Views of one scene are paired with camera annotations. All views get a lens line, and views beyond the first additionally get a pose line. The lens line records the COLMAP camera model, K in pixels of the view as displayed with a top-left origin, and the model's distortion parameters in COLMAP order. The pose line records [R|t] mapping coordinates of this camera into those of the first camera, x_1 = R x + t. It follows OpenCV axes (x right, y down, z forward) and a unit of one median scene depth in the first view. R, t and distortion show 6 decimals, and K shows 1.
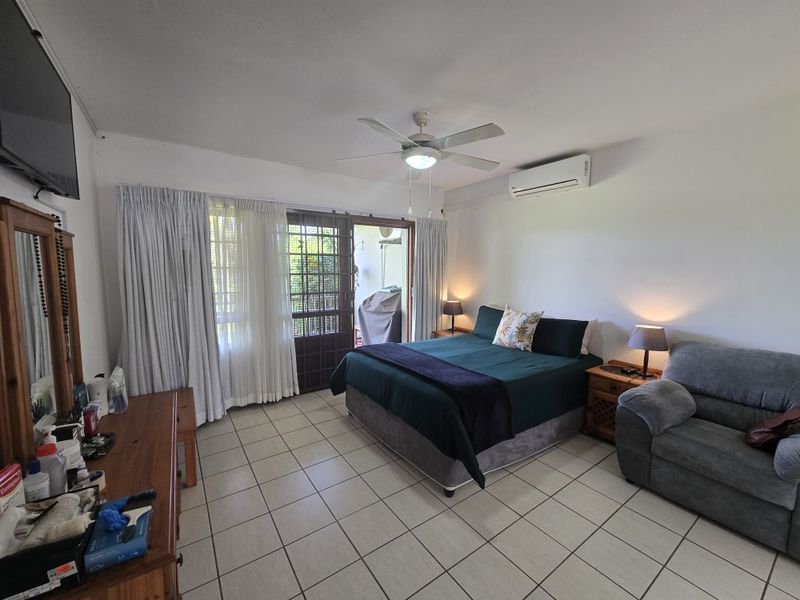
lens RADIAL K [[331.0, 0, 402.7], [0, 331.0, 301.1], [0, 0, 1]] dist [-0.006362, 0.004134]
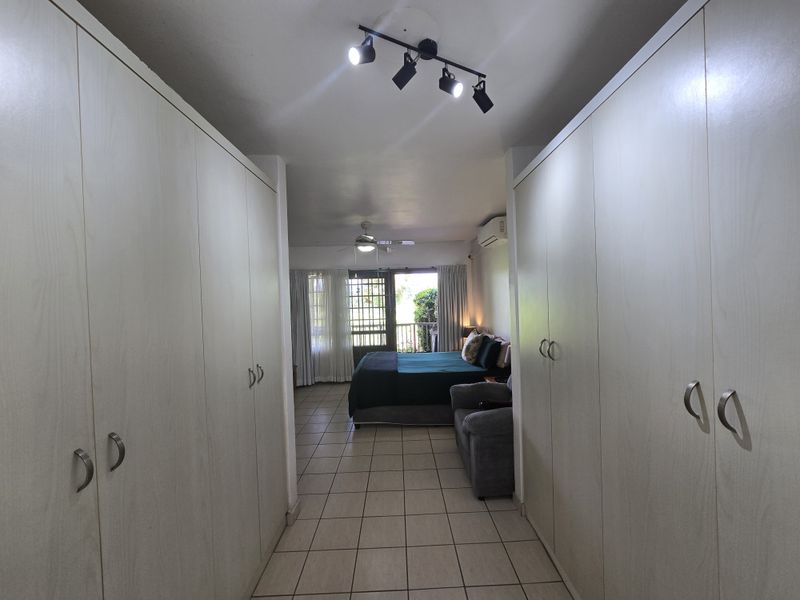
lens RADIAL K [[331.0, 0, 402.7], [0, 331.0, 301.1], [0, 0, 1]] dist [-0.006362, 0.004134]
pose [[0.826469, -0.025903, -0.562387, 0.853432], [-0.021150, 0.996807, -0.076994, 0.007531], [0.562585, 0.075527, 0.823282, -0.262399]]
